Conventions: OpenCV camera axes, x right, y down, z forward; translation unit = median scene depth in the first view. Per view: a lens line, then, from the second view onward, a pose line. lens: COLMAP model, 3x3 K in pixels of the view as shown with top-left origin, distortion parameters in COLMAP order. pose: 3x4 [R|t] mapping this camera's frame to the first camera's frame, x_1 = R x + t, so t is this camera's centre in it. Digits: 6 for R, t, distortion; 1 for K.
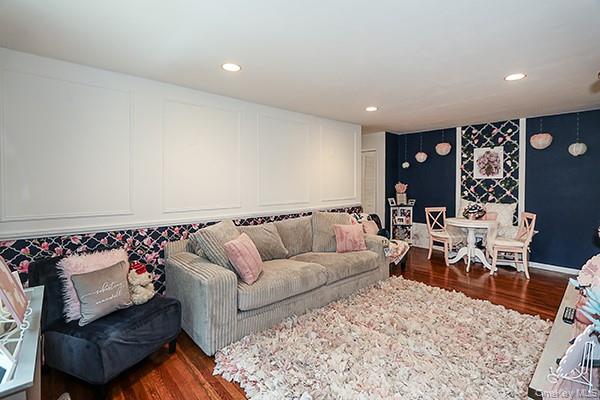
lens RADIAL K [[287.8, 0, 299.7], [0, 287.8, 181.2], [0, 0, 1]] dist [0.001204, 0.000437]
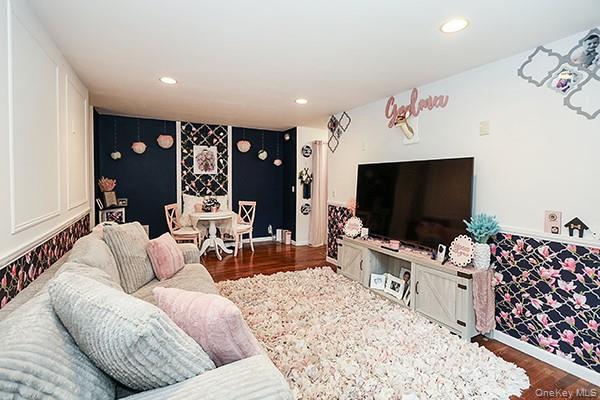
lens RADIAL K [[287.8, 0, 299.7], [0, 287.8, 181.2], [0, 0, 1]] dist [0.001204, 0.000437]
pose [[0.216665, -0.009694, 0.976198, -0.356364], [-0.005557, 0.999922, 0.011163, 0.003832], [-0.976230, -0.007843, 0.216594, 0.418502]]
